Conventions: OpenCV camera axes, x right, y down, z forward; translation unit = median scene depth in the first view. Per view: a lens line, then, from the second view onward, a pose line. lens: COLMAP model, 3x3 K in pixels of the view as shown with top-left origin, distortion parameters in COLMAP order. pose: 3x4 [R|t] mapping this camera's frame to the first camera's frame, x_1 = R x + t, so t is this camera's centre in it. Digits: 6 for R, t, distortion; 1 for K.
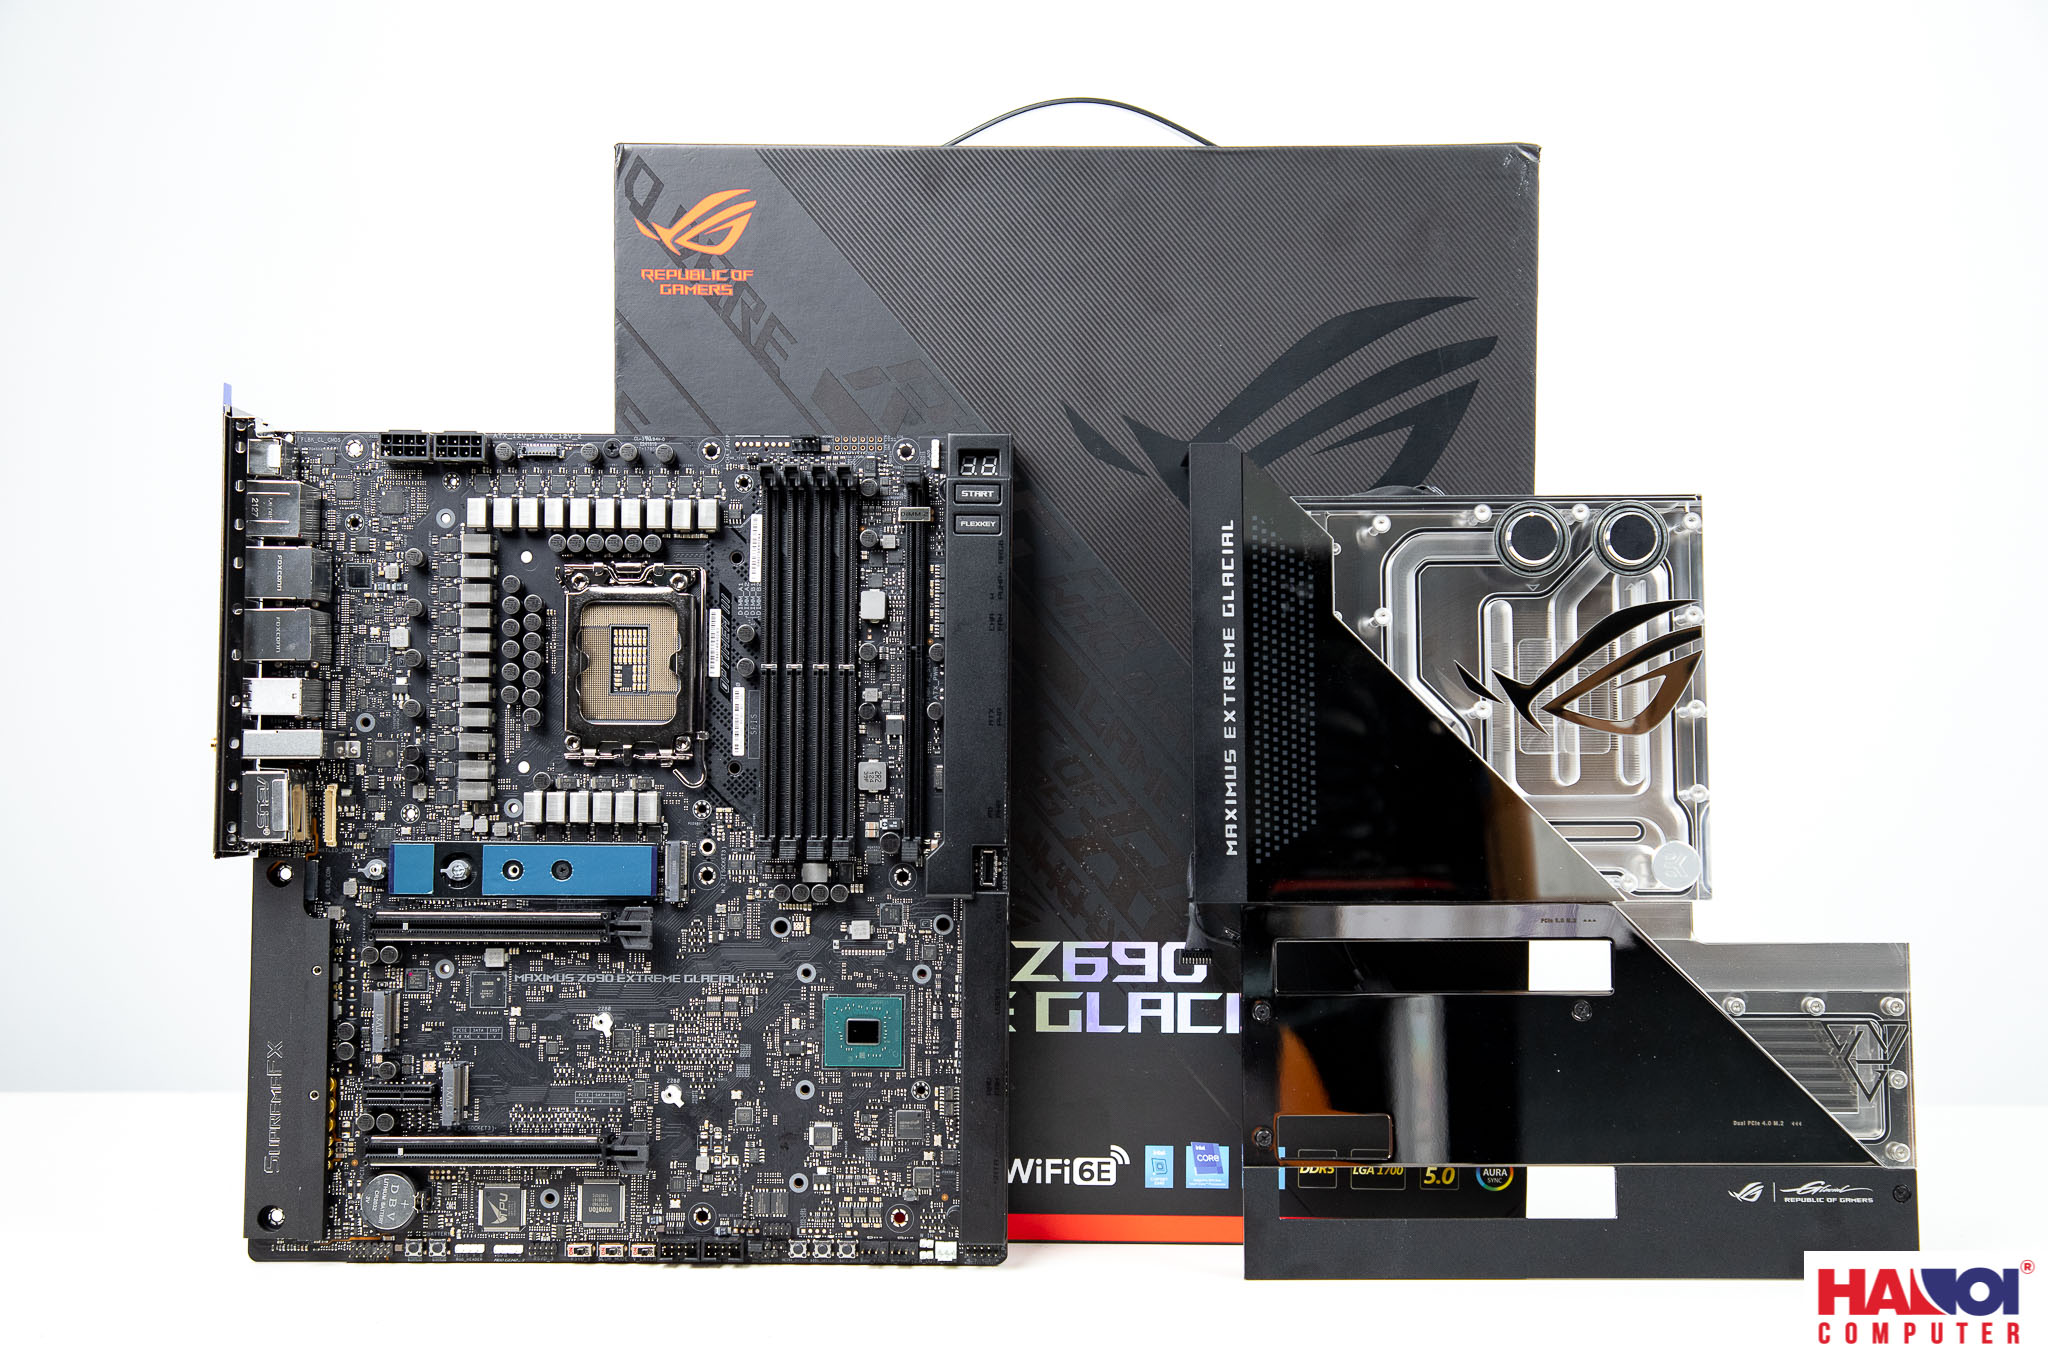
lens RADIAL K [[3179.5, 0, 1024.0], [0, 3179.5, 682.5], [0, 0, 1]] dist [0.171842, -0.084594]
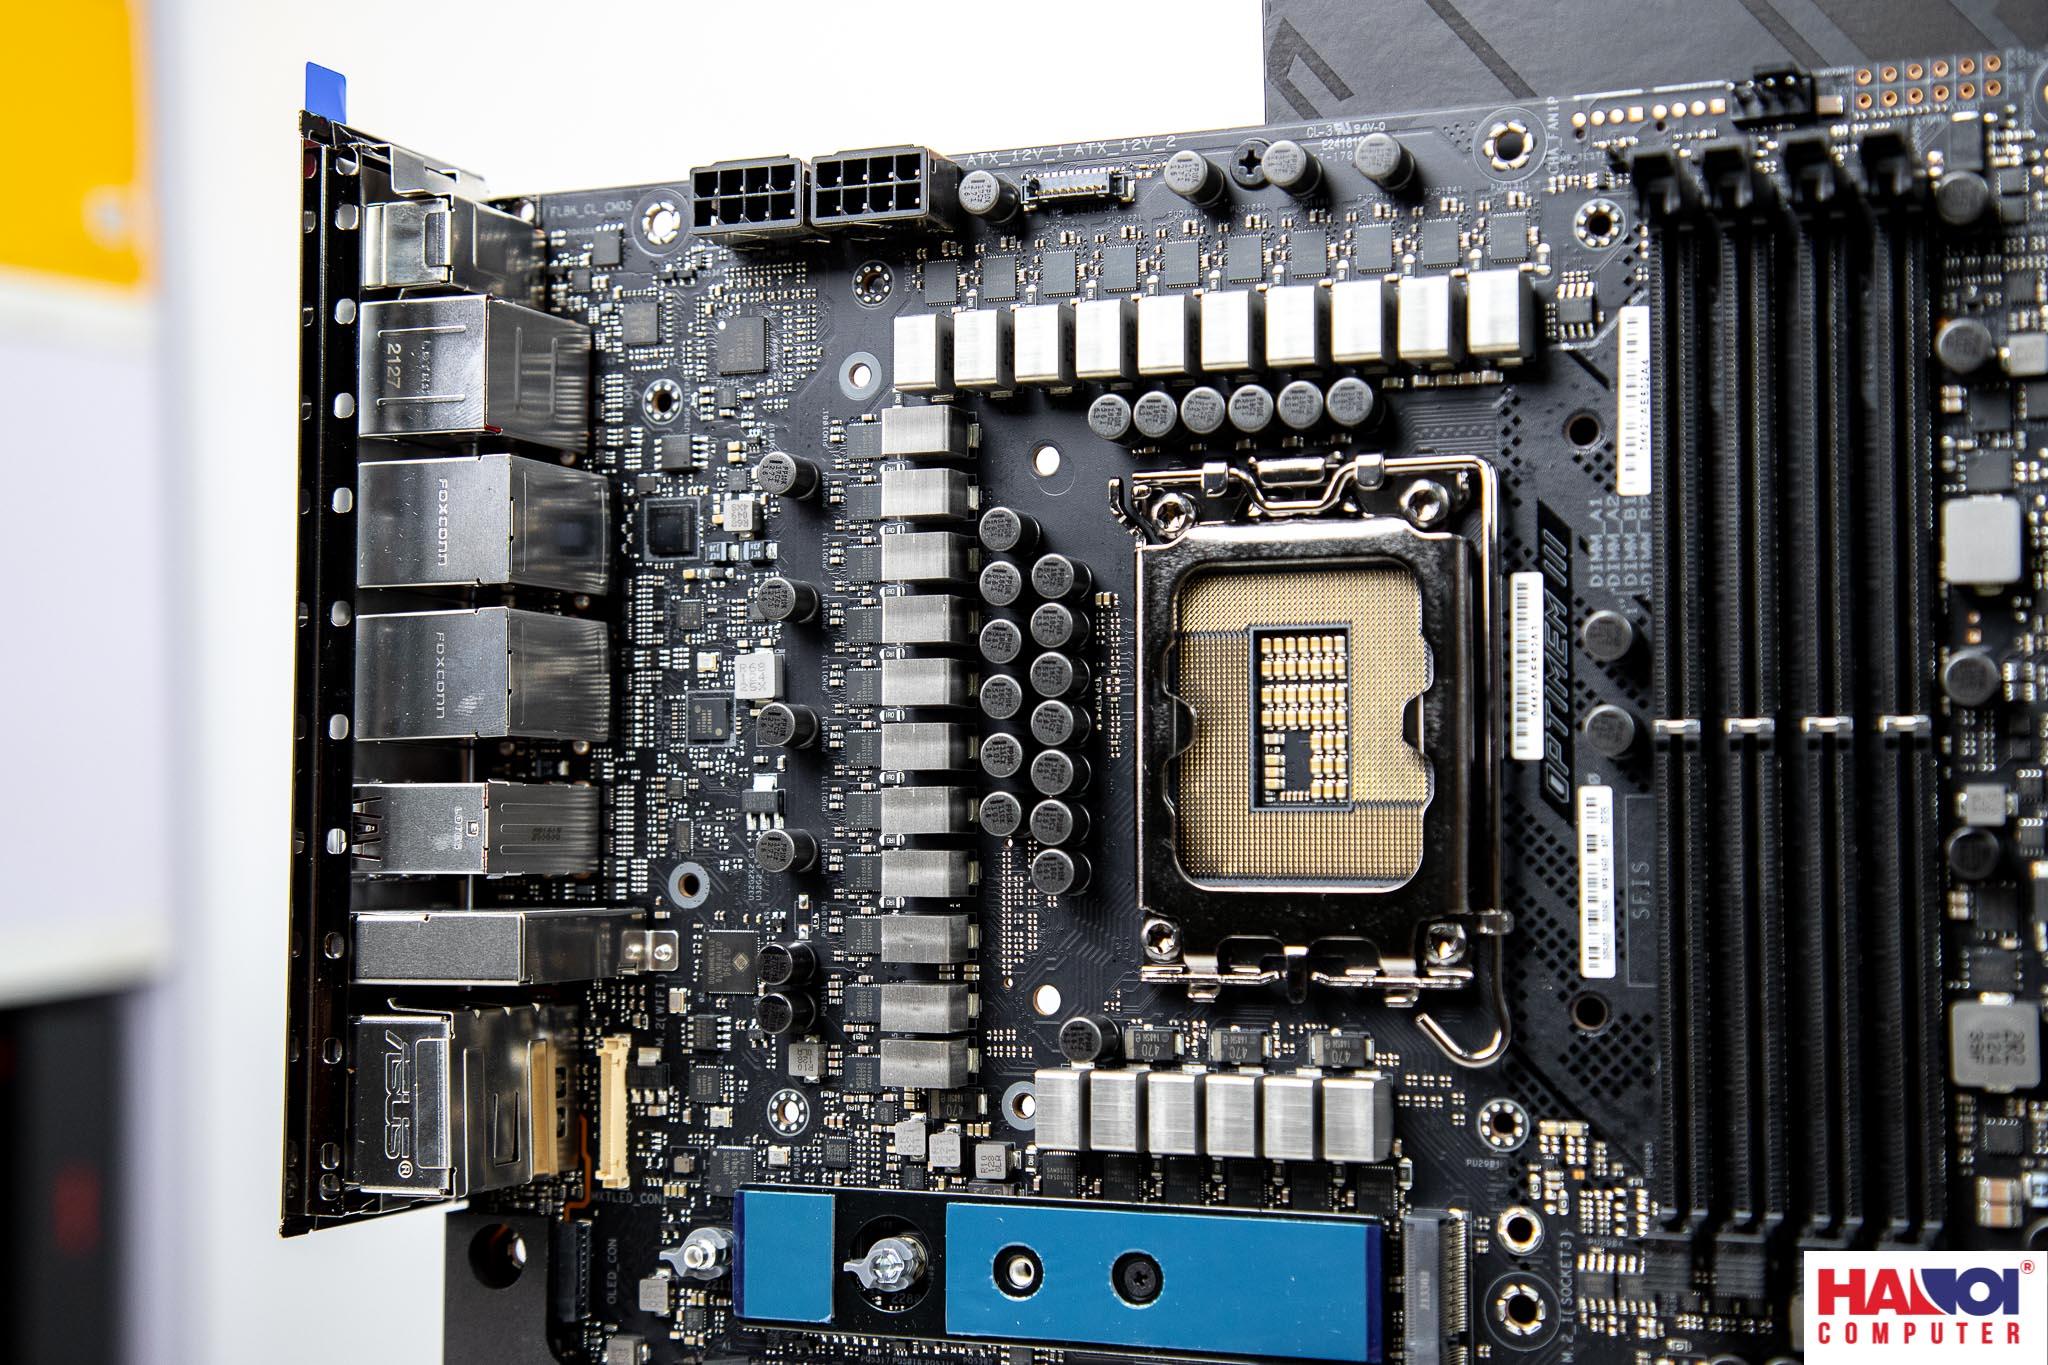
lens RADIAL K [[2976.8, 0, 1024.0], [0, 2976.8, 682.5], [0, 0, 1]] dist [0.046666, 0.070784]
pose [[0.934676, -0.026649, -0.354501, -0.030054], [0.019658, 0.999535, -0.023310, -0.003709], [0.354958, 0.014819, 0.934765, 0.661680]]
